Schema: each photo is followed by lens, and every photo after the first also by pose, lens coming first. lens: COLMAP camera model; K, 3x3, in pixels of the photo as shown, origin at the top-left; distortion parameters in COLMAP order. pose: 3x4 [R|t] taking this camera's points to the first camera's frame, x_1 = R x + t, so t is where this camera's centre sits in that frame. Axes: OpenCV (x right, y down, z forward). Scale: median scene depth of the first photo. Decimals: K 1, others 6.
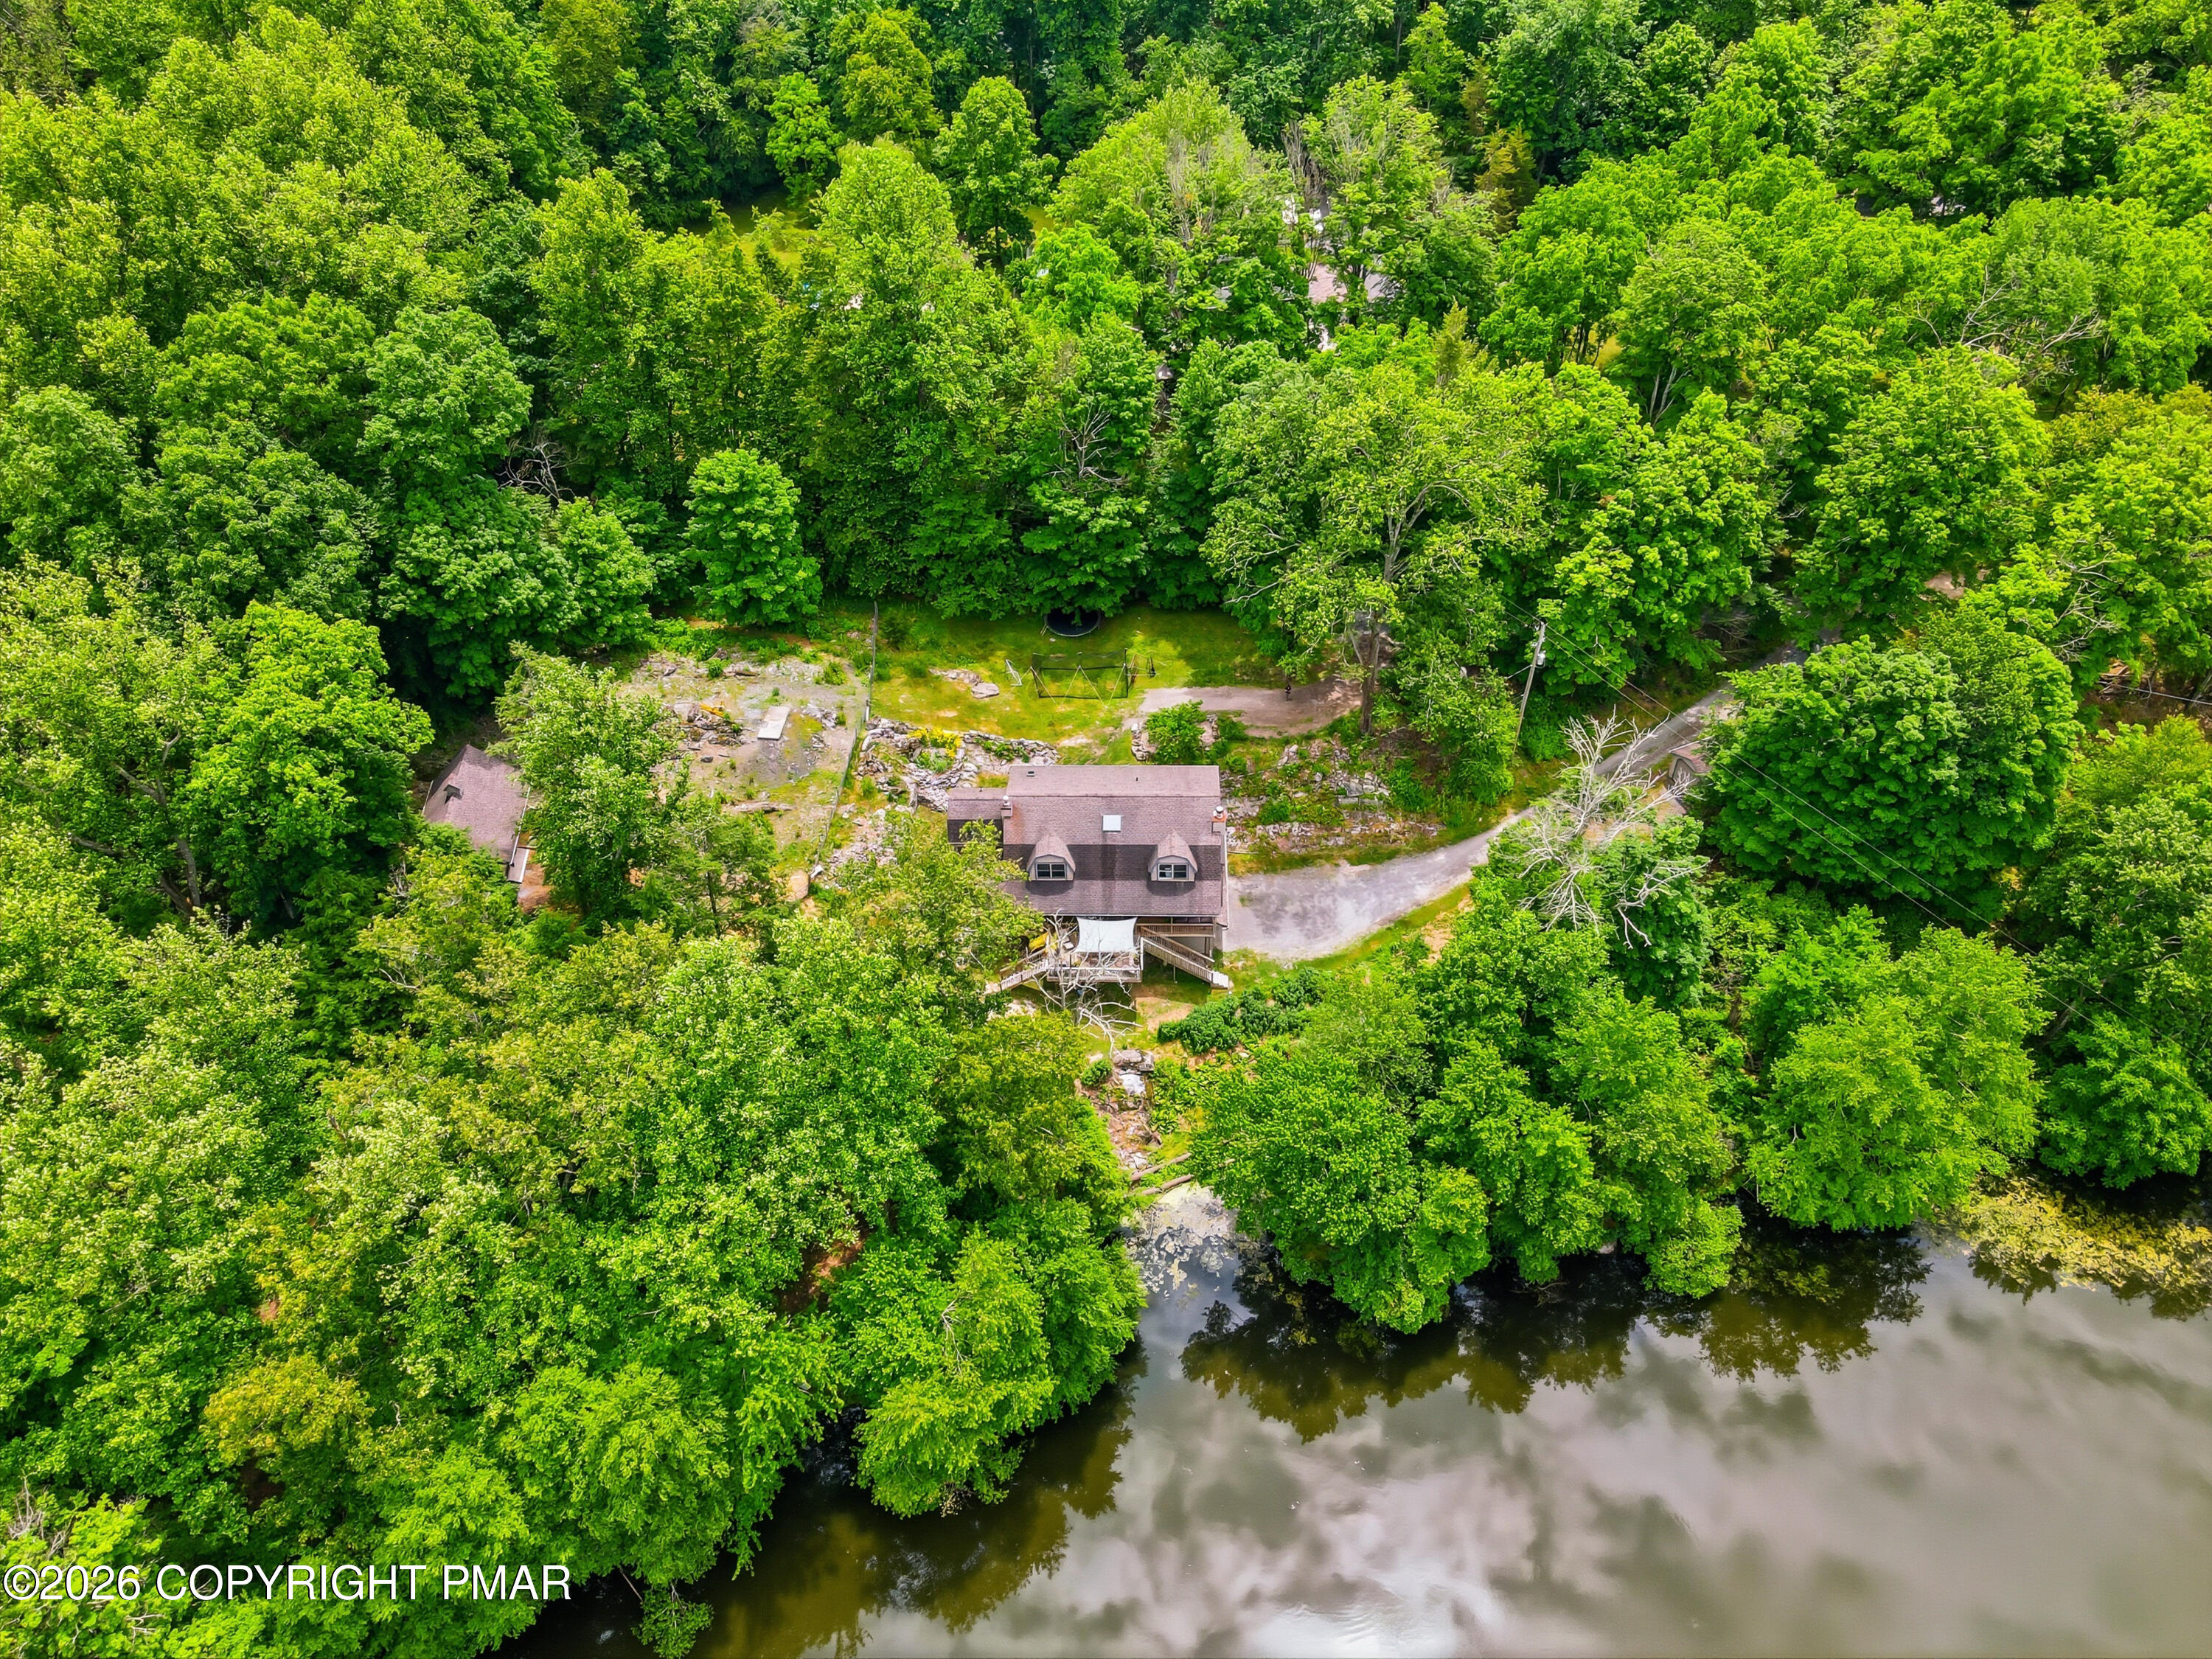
lens RADIAL K [[1638.3, 0, 1106.0], [0, 1638.3, 829.5], [0, 0, 1]] dist [0.008232, 0.002718]
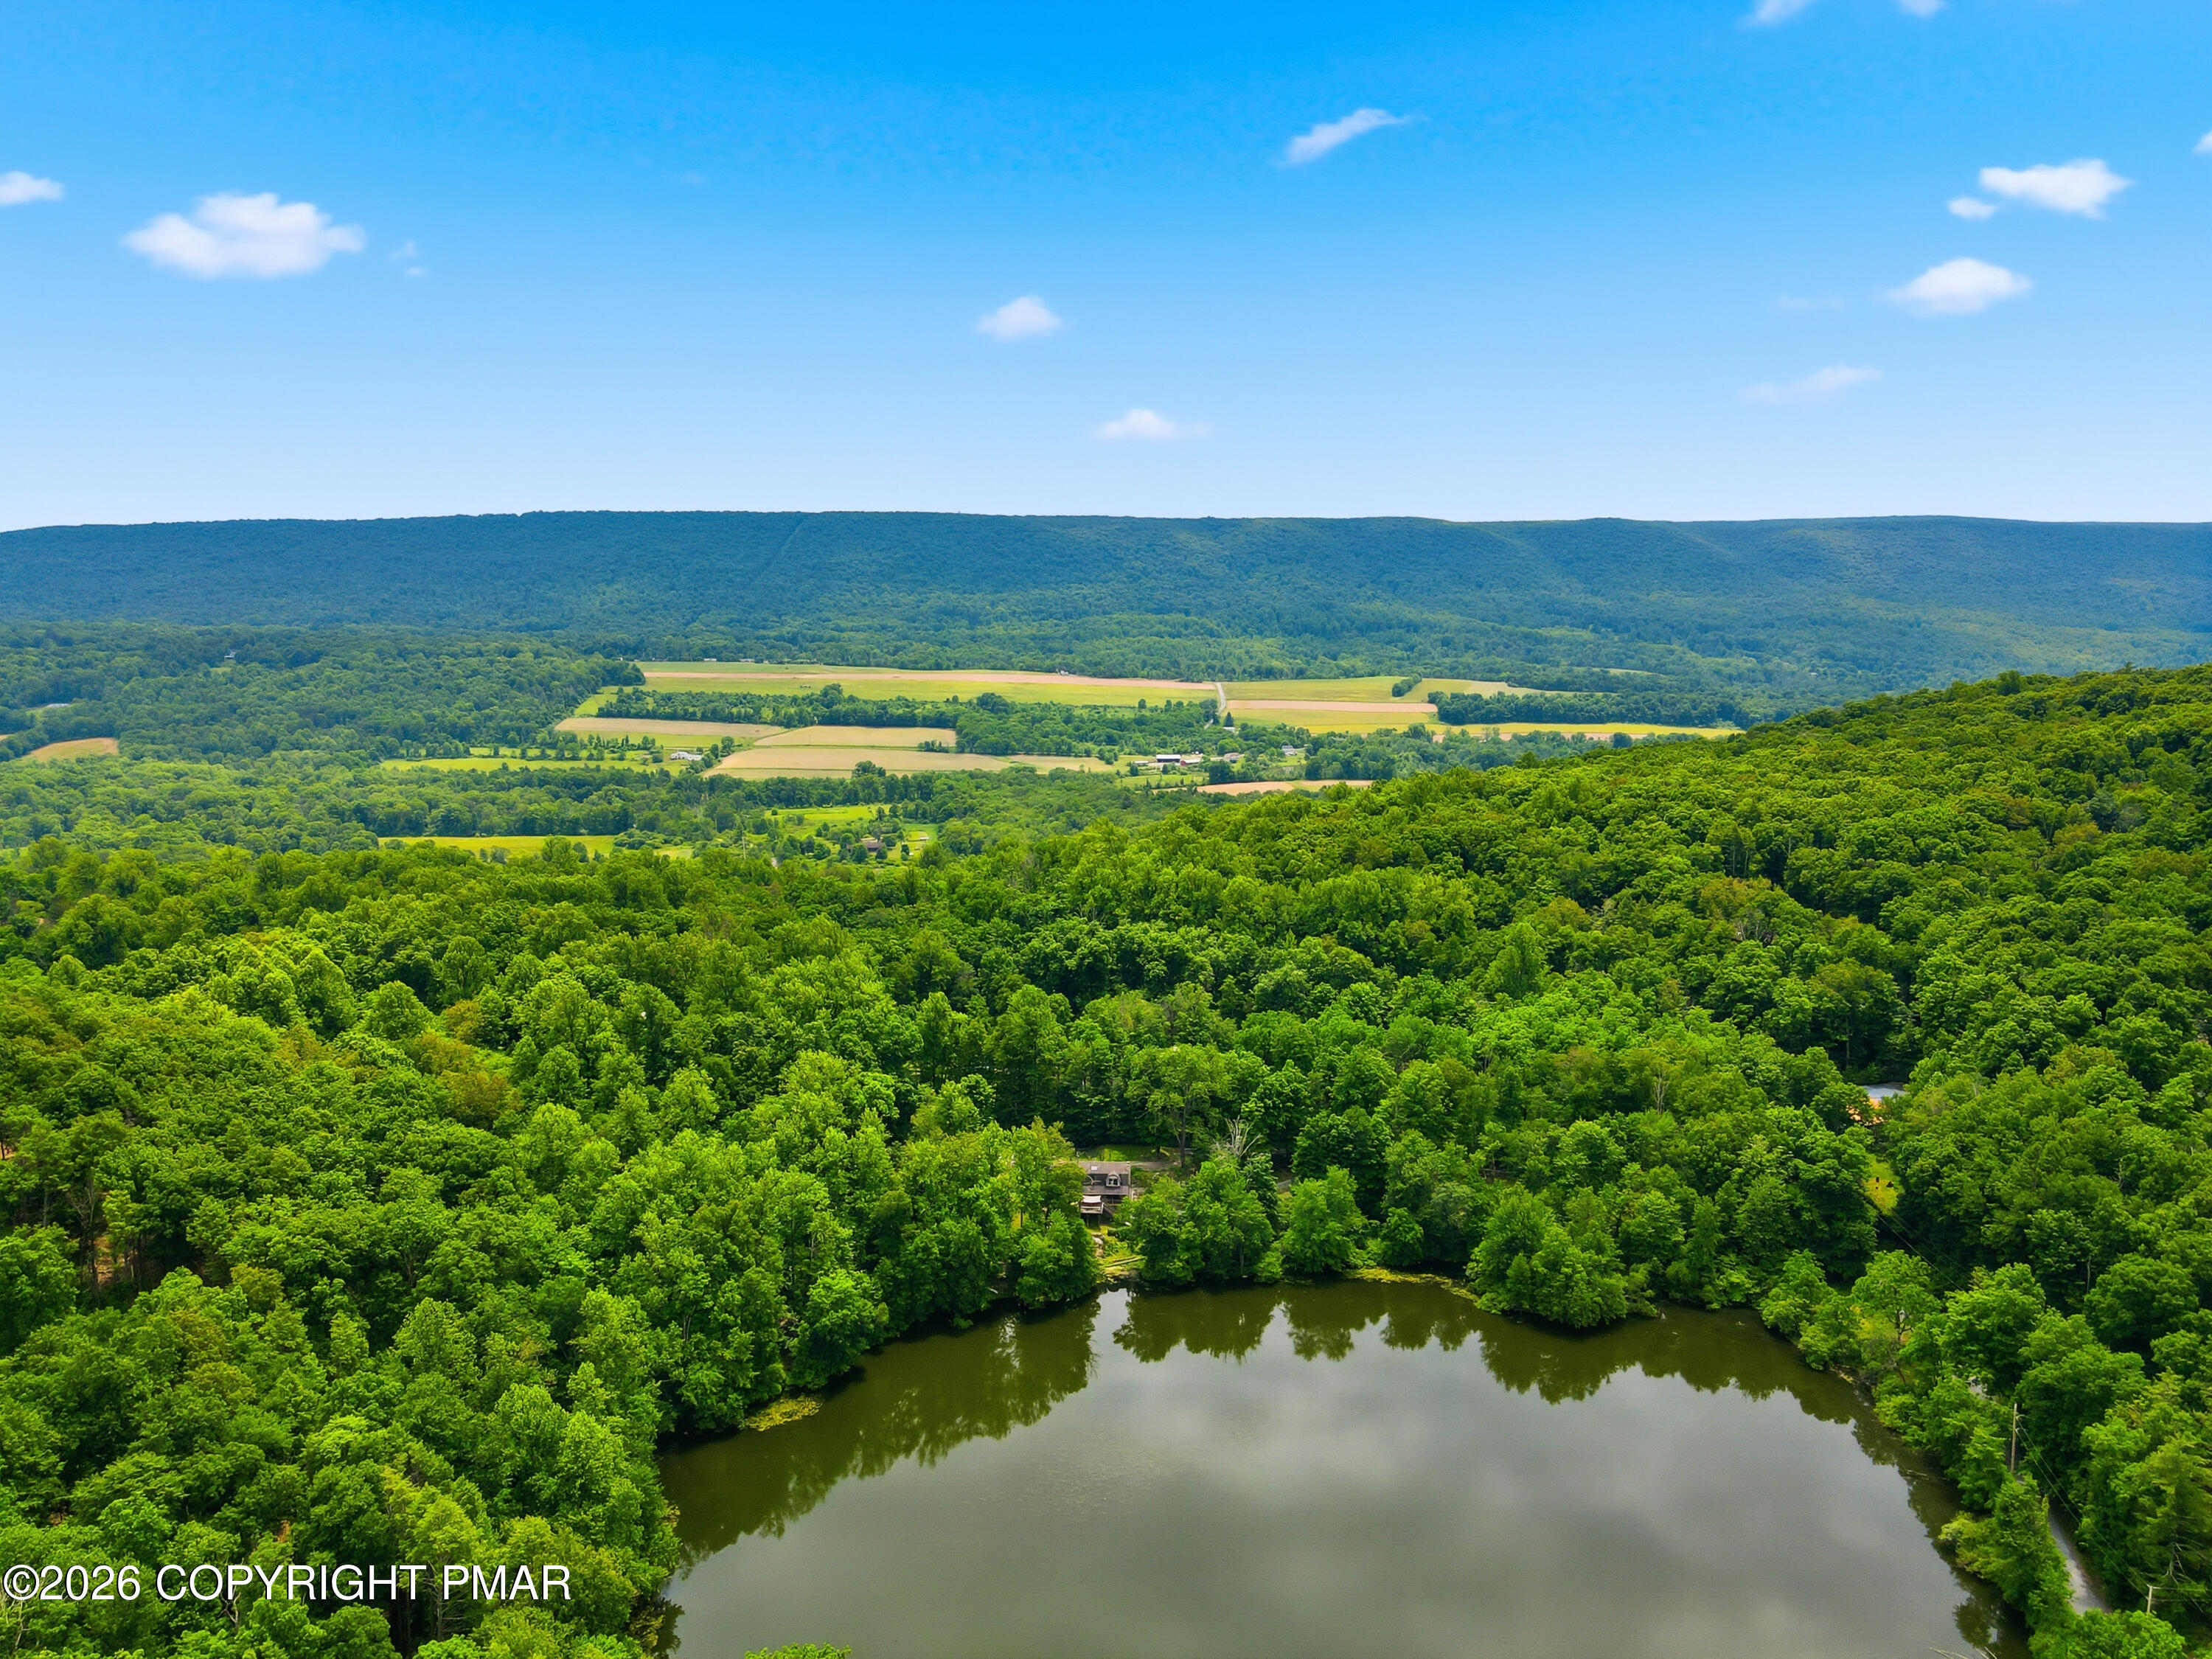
lens RADIAL K [[1638.3, 0, 1106.0], [0, 1638.3, 829.5], [0, 0, 1]] dist [0.008232, 0.002718]
pose [[0.999799, 0.018042, -0.008743, 0.037512], [-0.019728, 0.807716, -0.589241, 1.208189], [-0.003569, 0.589296, 0.807910, -1.757087]]
